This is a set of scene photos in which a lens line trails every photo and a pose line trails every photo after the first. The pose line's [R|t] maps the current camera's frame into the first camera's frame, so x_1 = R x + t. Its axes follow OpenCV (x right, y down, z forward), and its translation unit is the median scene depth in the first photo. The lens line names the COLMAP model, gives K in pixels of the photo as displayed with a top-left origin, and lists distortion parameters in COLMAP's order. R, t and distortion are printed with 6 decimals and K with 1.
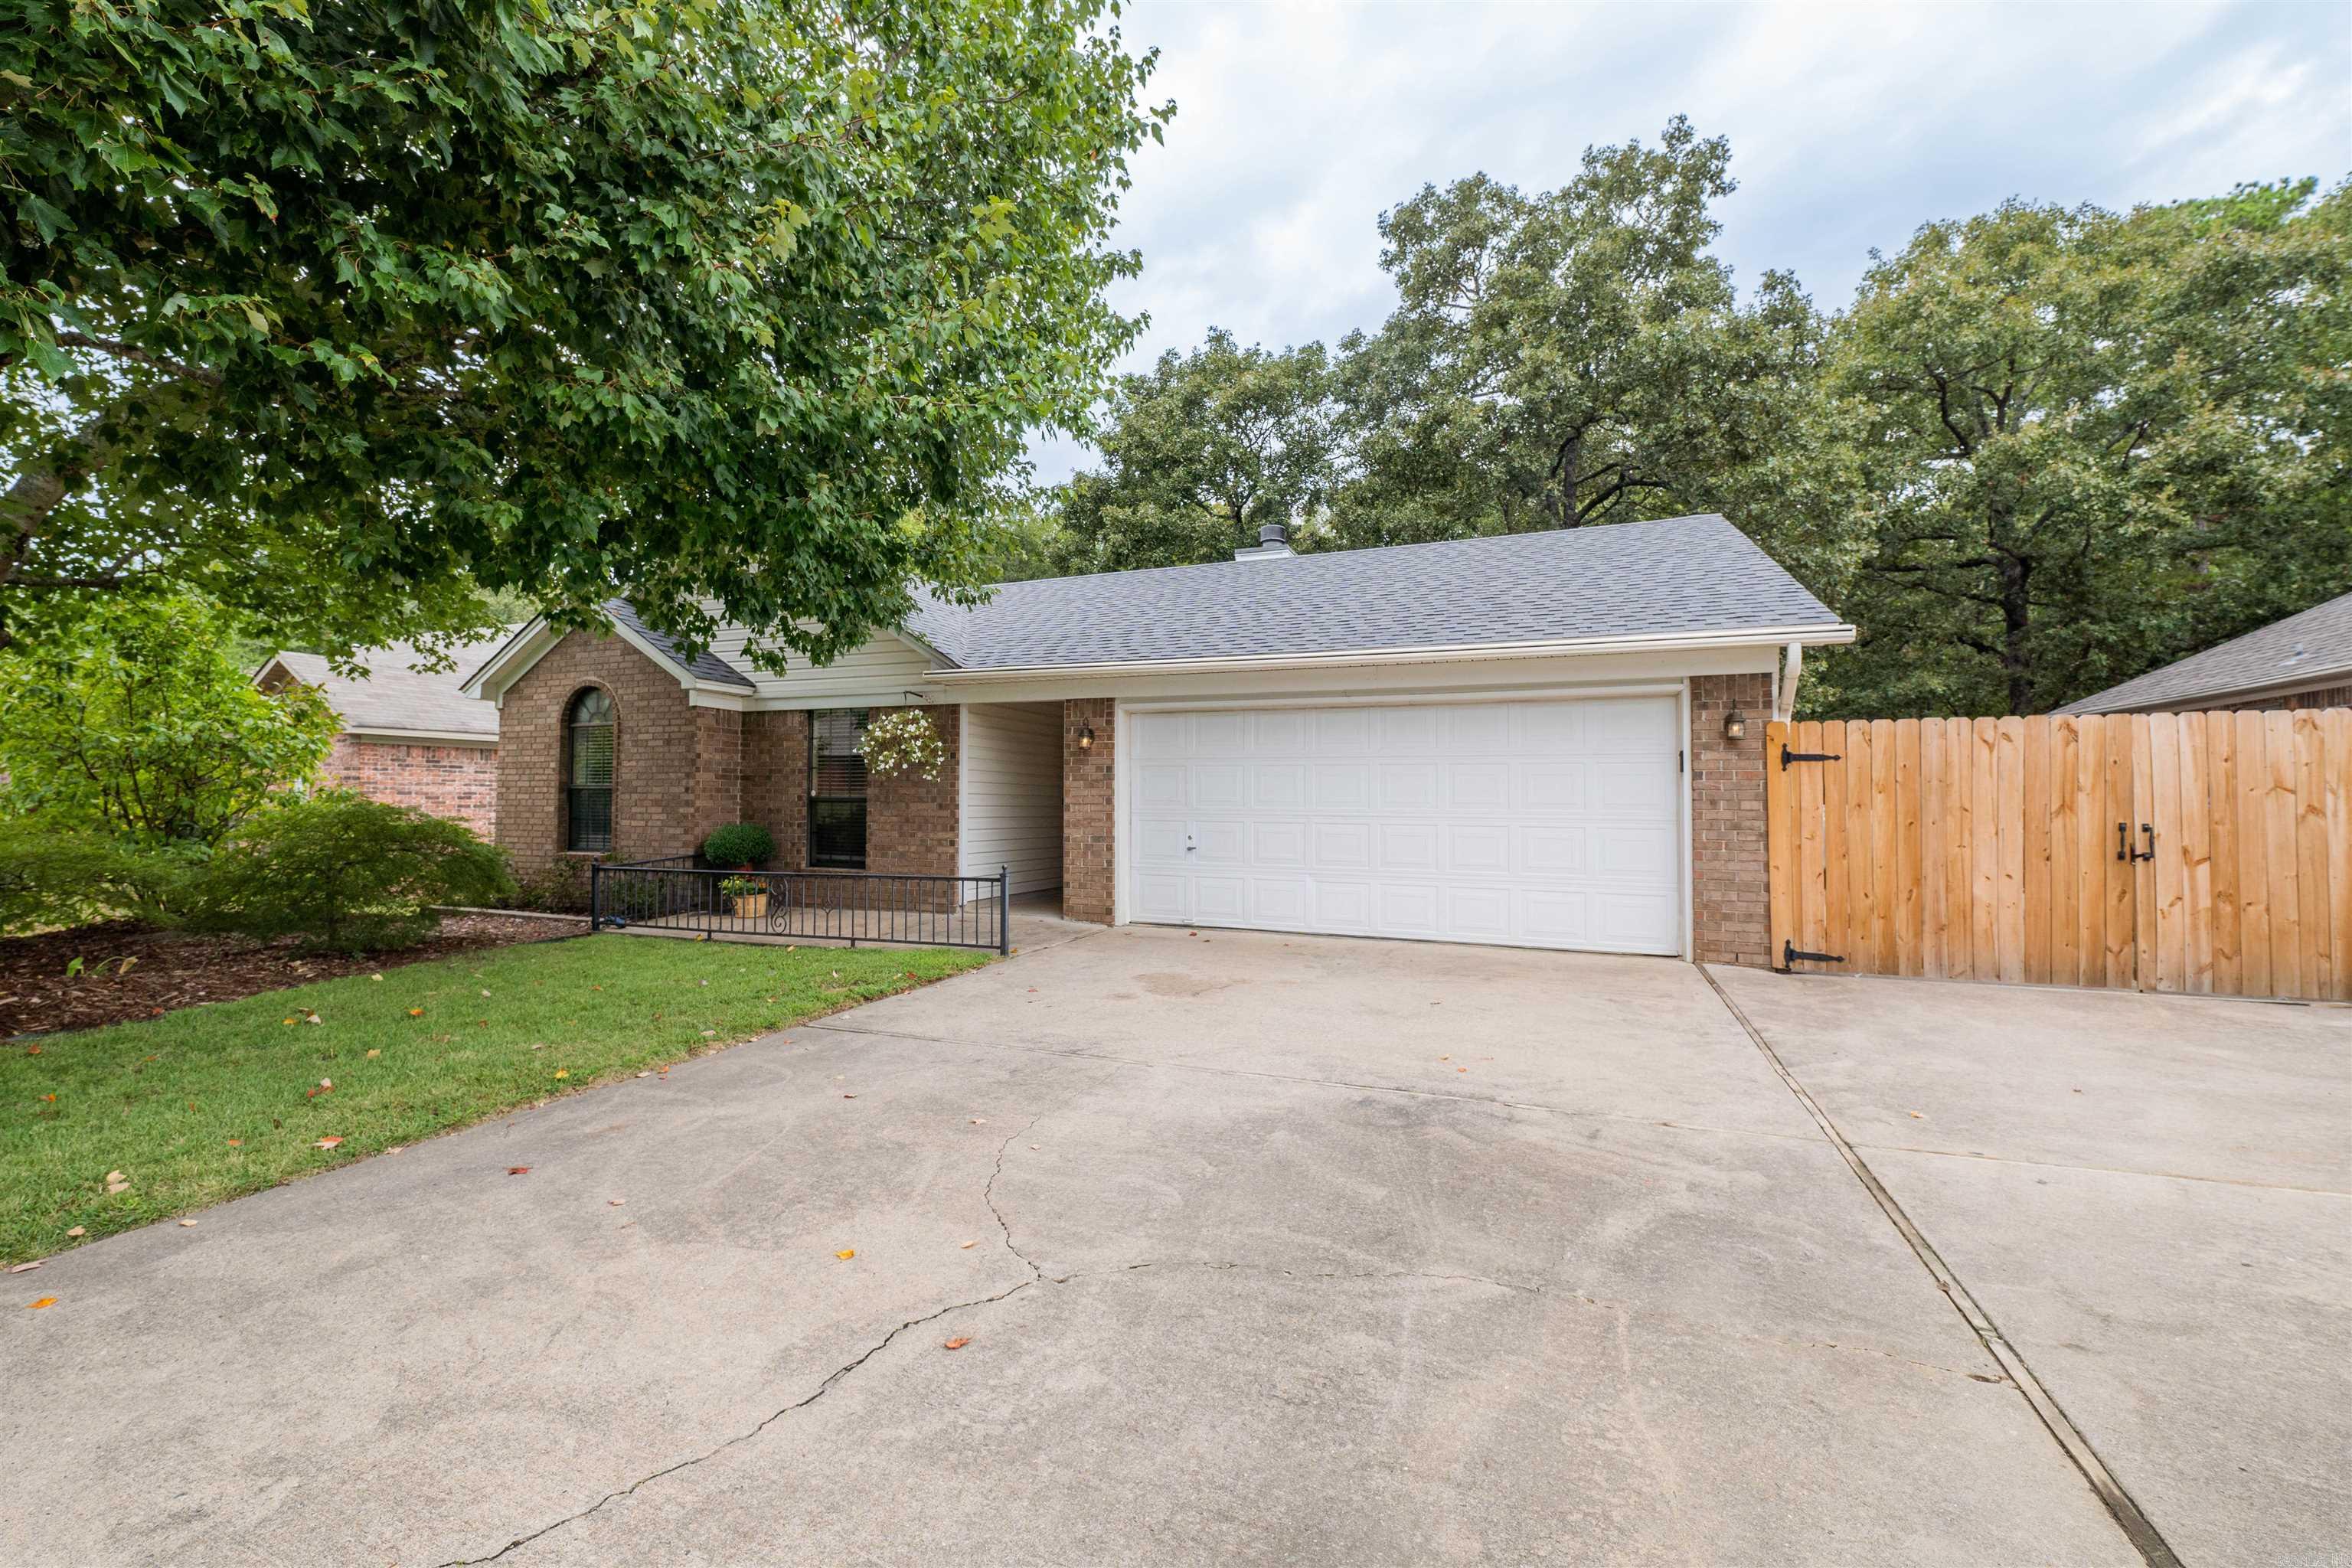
lens RADIAL K [[949.4, 0, 1156.2], [0, 949.4, 781.9], [0, 0, 1]] dist [0.012759, -0.005979]
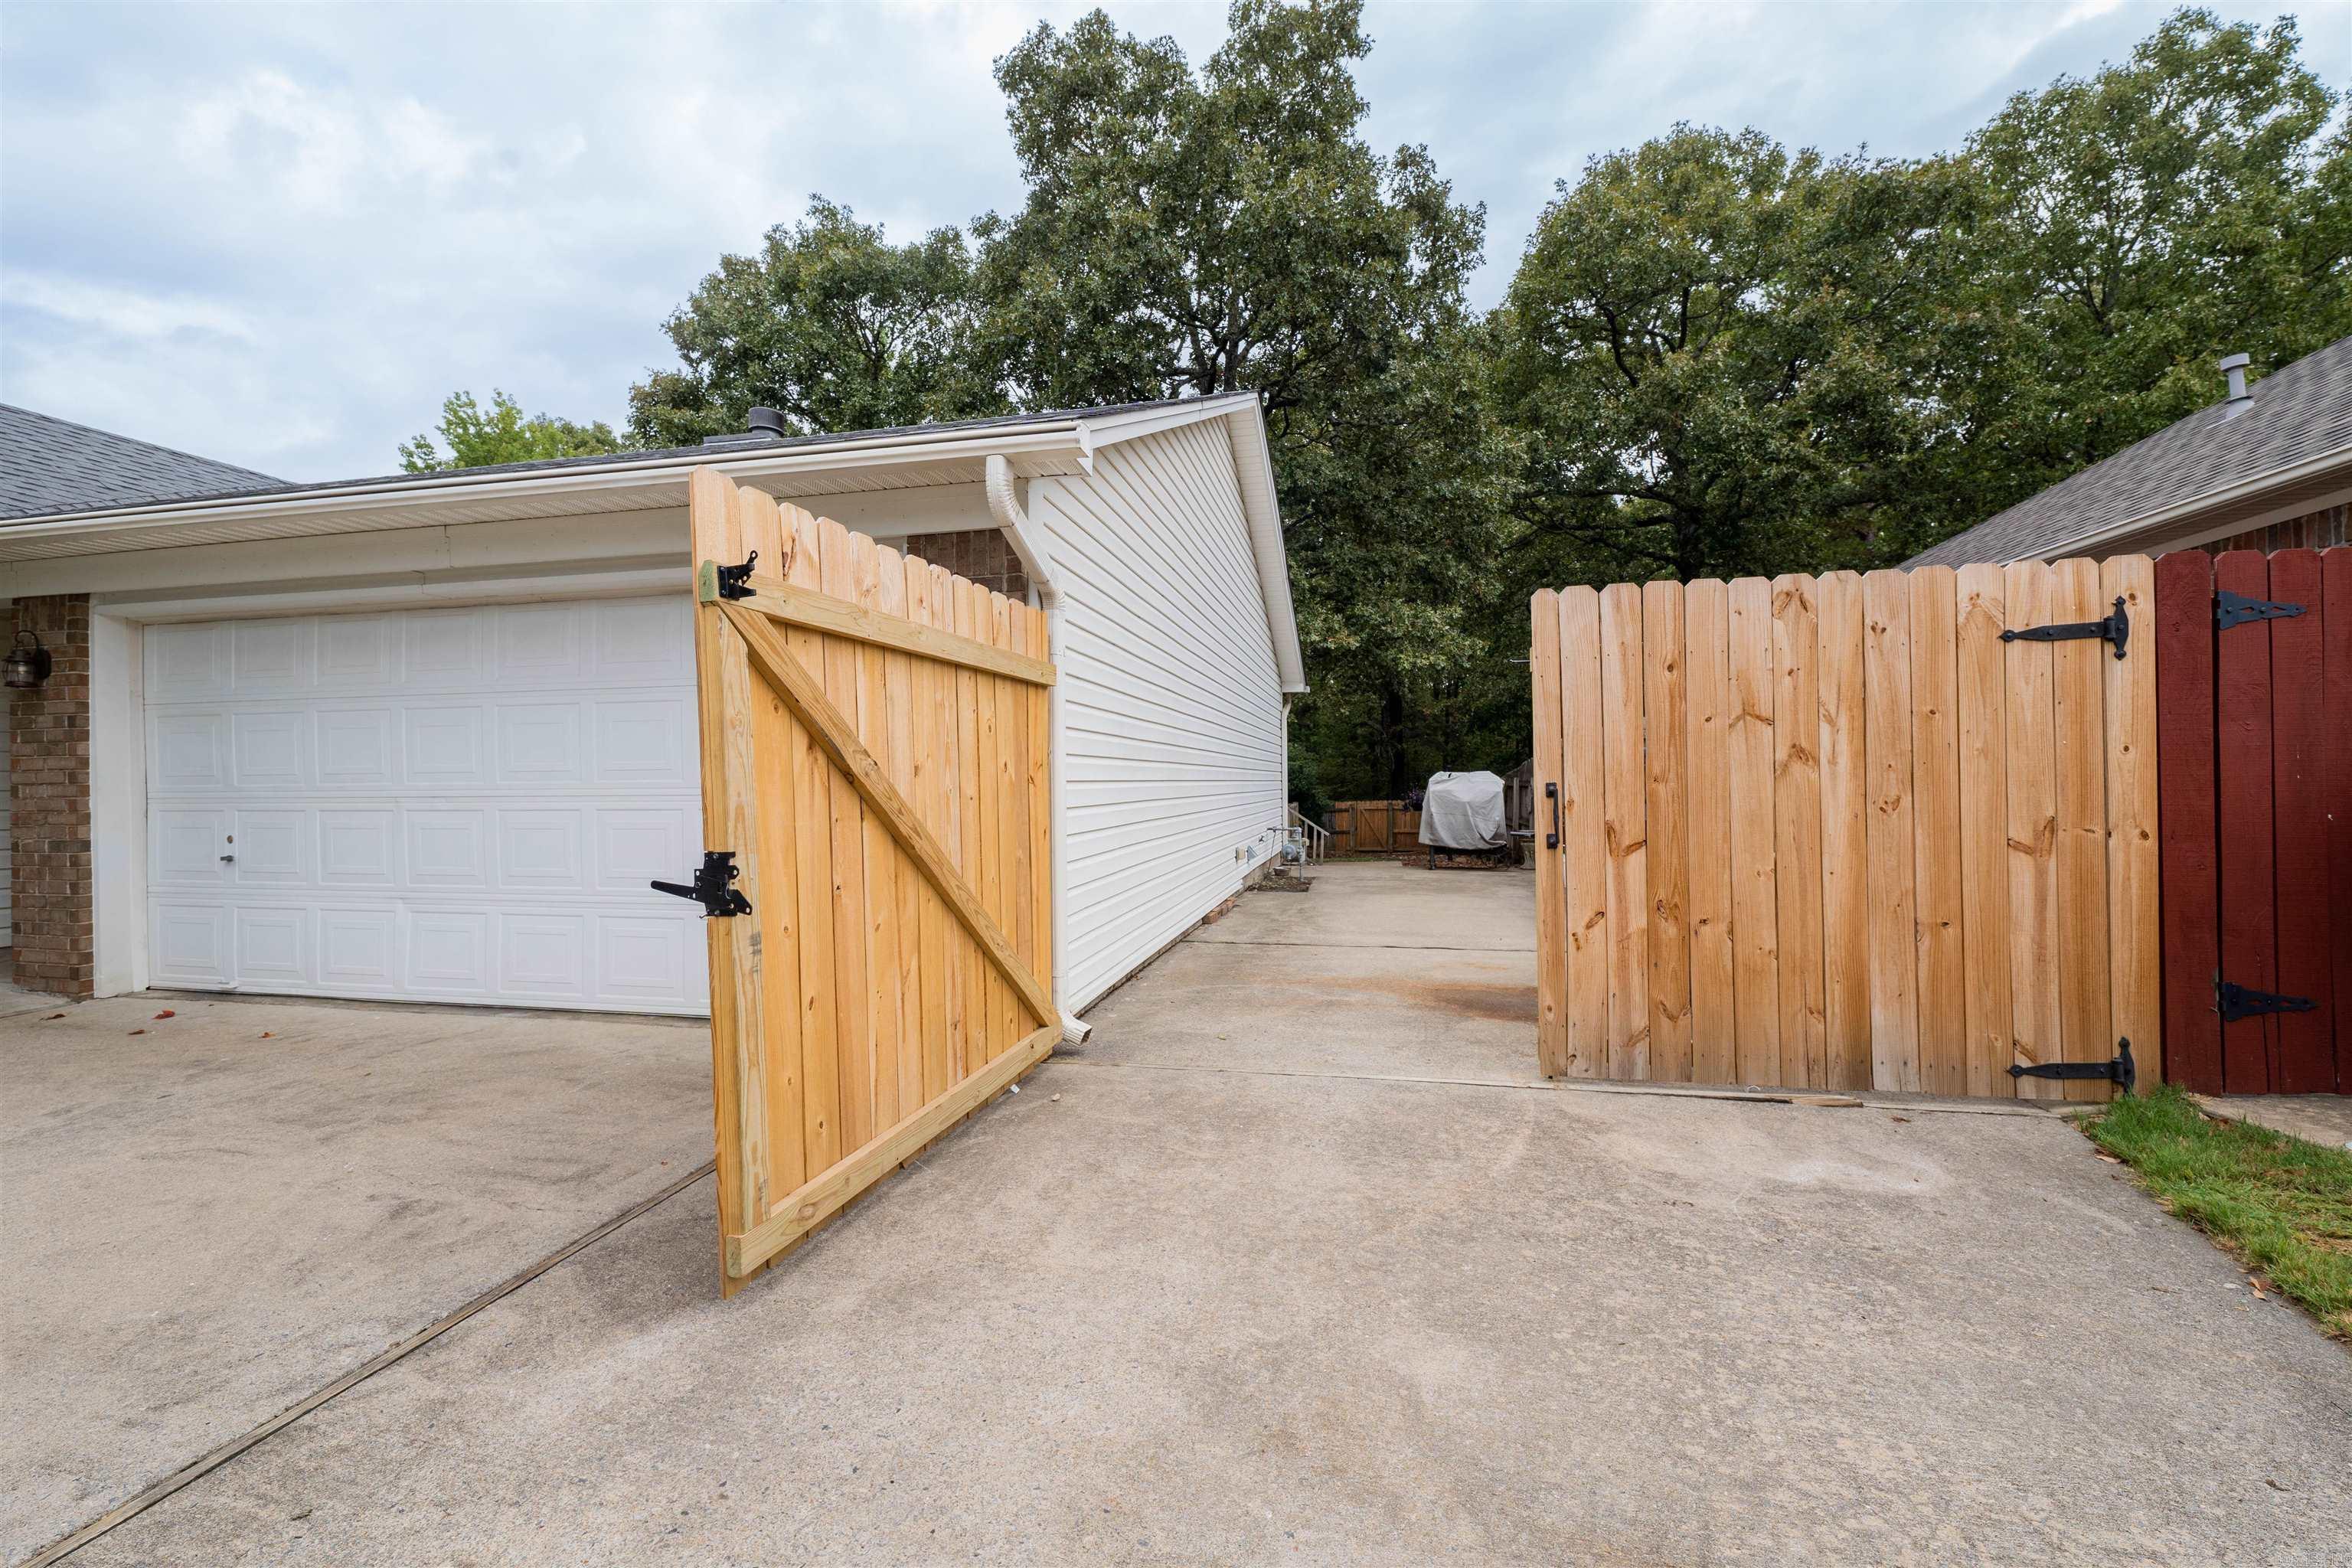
lens RADIAL K [[949.4, 0, 1174.3], [0, 949.4, 788.1], [0, 0, 1]] dist [0.012759, -0.005979]
pose [[0.984167, -0.014874, 0.176619, 0.288614], [0.011287, 0.999709, 0.021298, 0.013134], [-0.176884, -0.018967, 0.984049, 0.196698]]
